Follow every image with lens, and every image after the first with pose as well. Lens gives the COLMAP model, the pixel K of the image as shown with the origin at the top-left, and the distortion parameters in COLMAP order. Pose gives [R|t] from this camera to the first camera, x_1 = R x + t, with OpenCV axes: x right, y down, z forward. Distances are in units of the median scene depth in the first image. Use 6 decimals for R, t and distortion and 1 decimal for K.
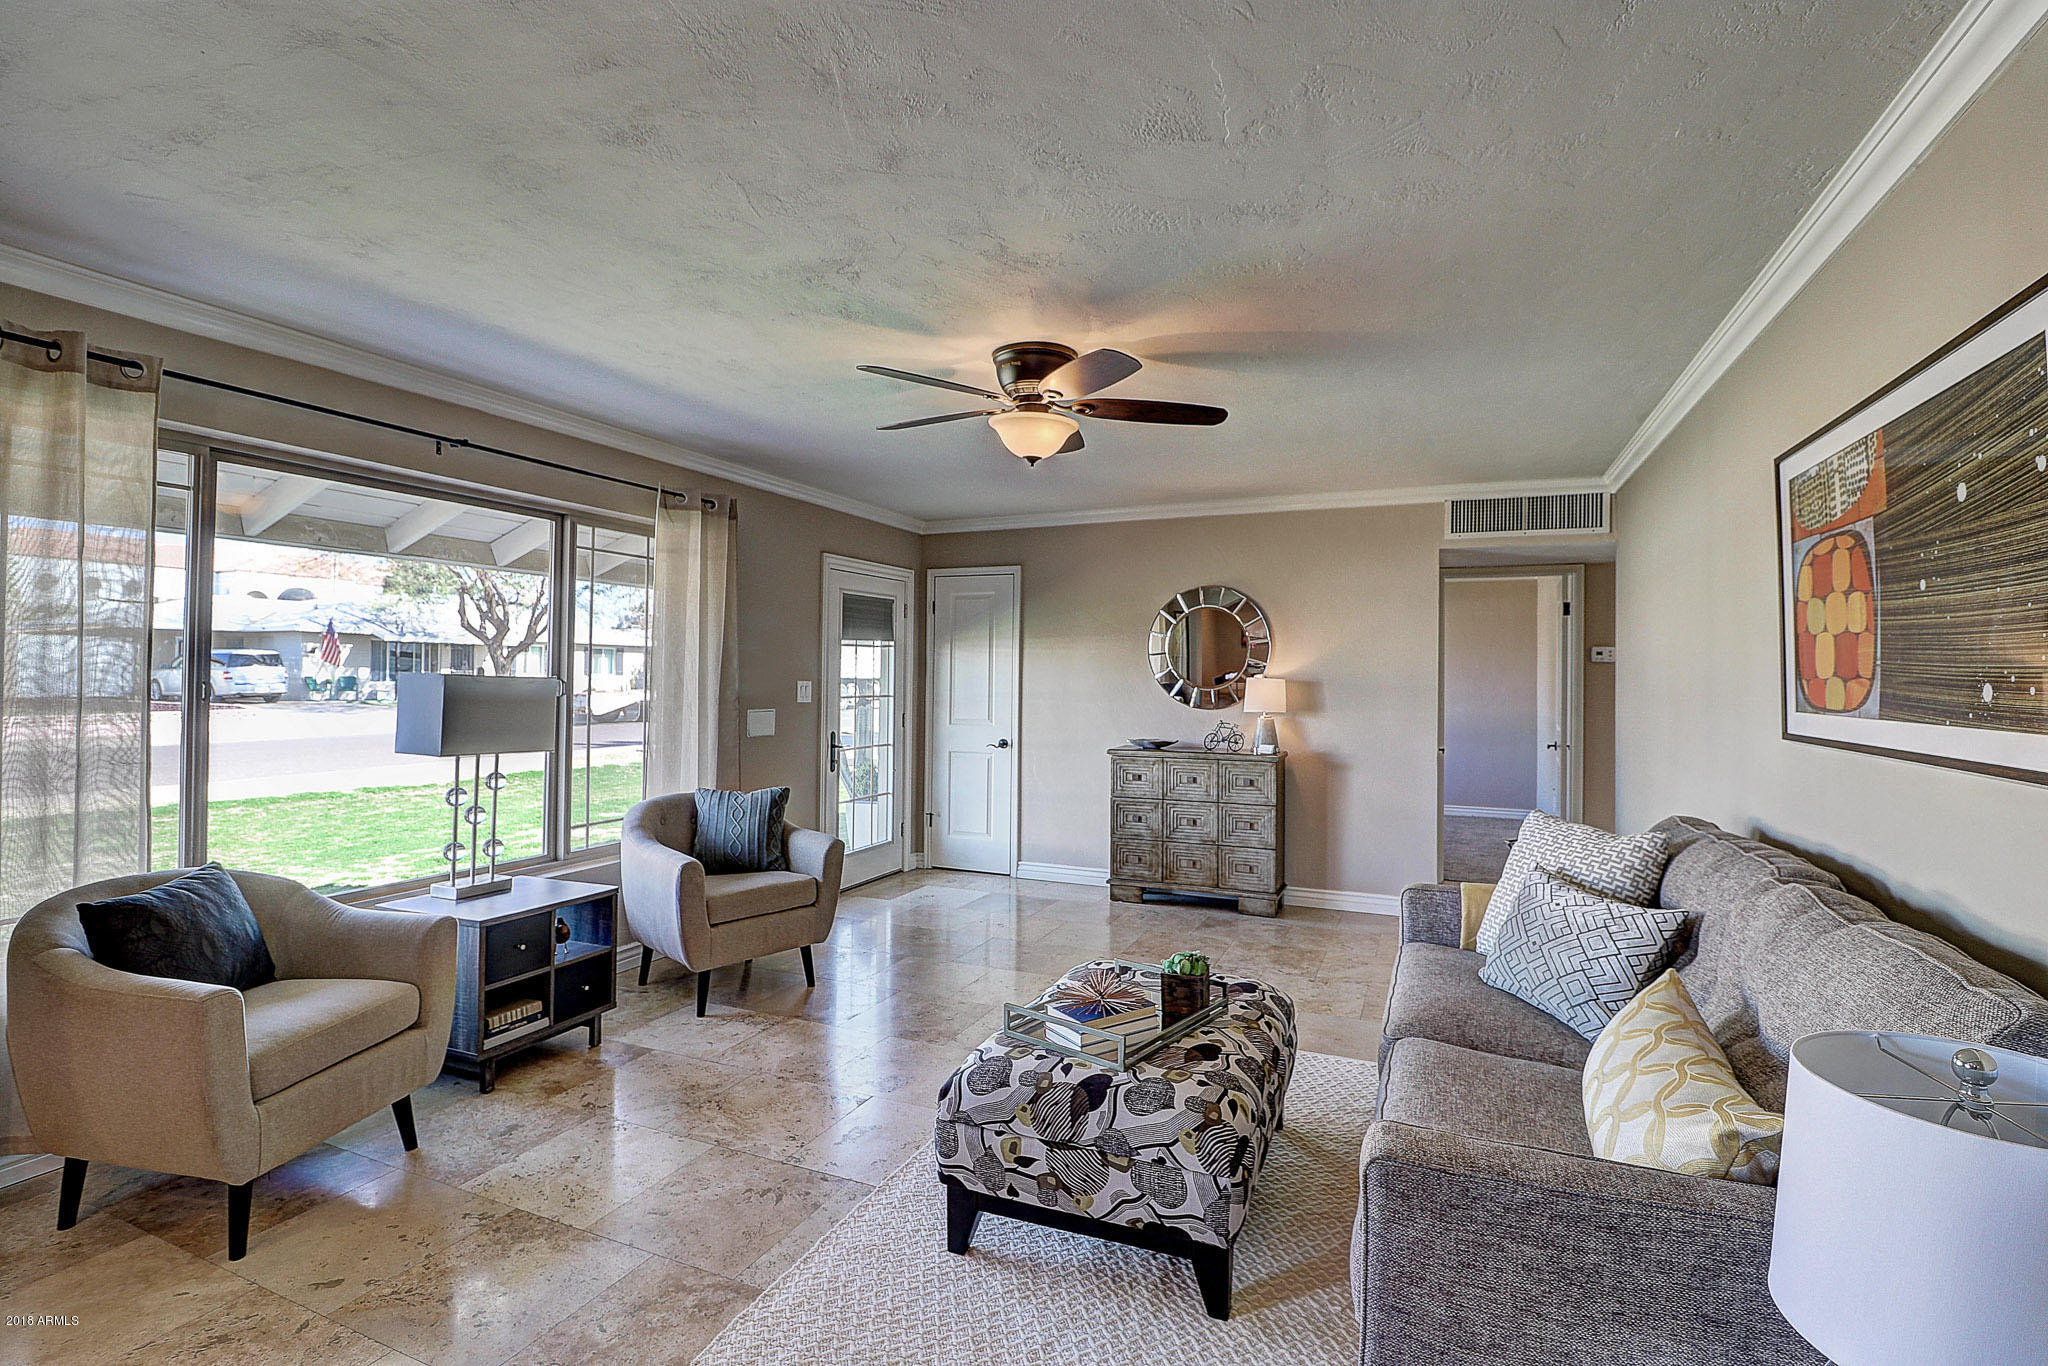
lens RADIAL K [[948.5, 0, 1036.2], [0, 948.5, 666.4], [0, 0, 1]] dist [0.001509, -0.014615]
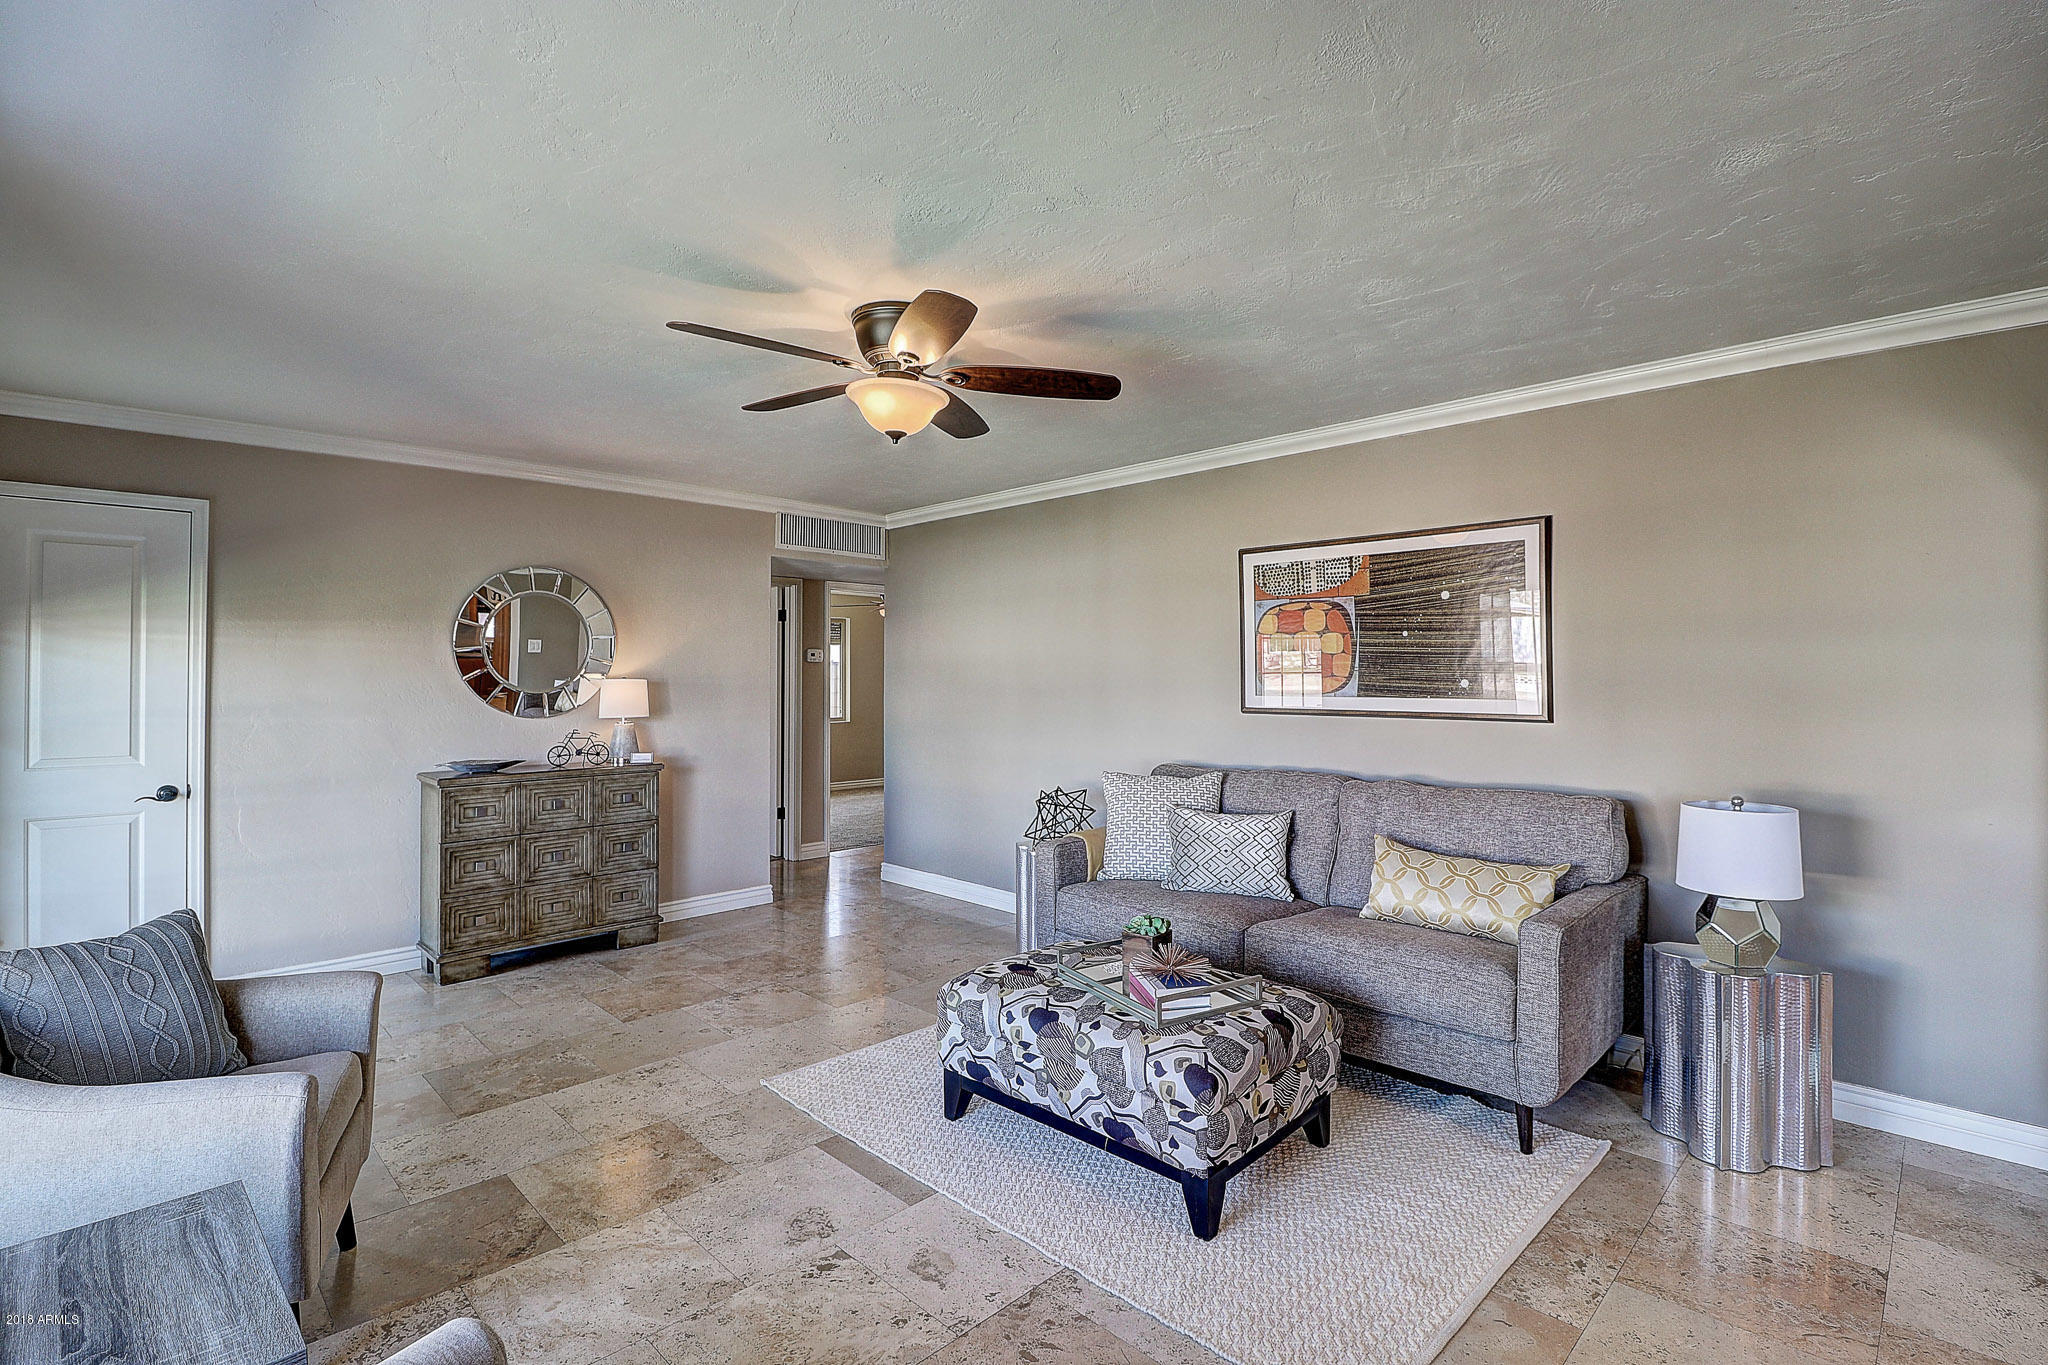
lens RADIAL K [[948.5, 0, 1036.2], [0, 948.5, 665.9], [0, 0, 1]] dist [0.001509, -0.014615]
pose [[0.367686, 0.000654, 0.929950, -0.764005], [-0.006119, 0.999980, 0.001716, -0.006372], [-0.929930, -0.006321, 0.367683, 0.544605]]
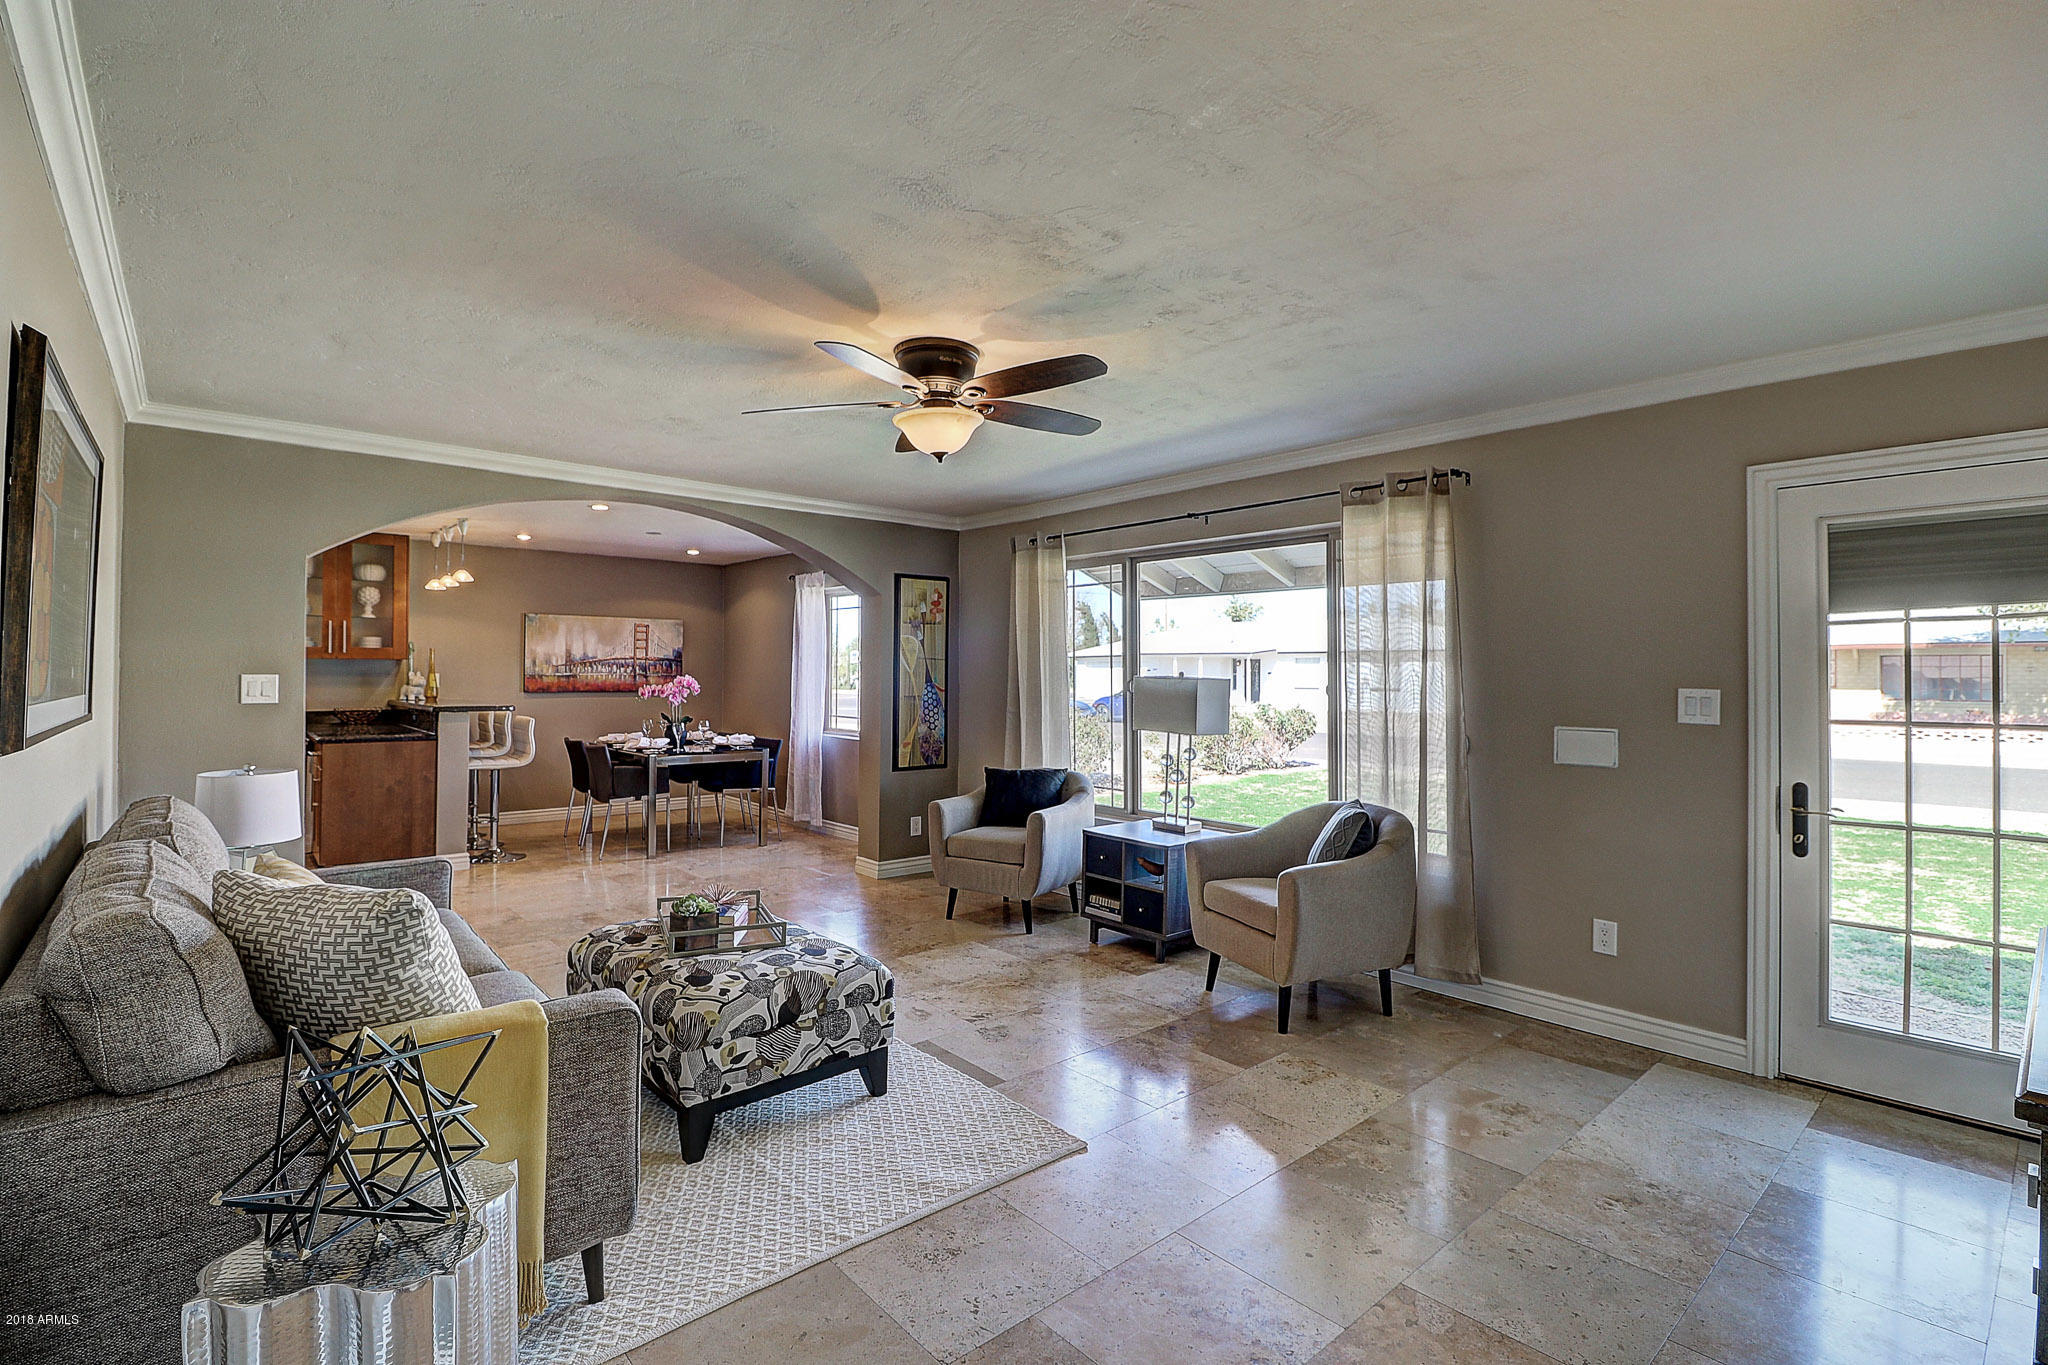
lens RADIAL K [[948.5, 0, 1036.2], [0, 948.5, 665.9], [0, 0, 1]] dist [0.001509, -0.014615]
pose [[-0.429029, -0.019195, -0.903087, 0.834470], [-0.000696, 0.999781, -0.020919, 0.023134], [0.903290, -0.008346, -0.428949, 1.493589]]
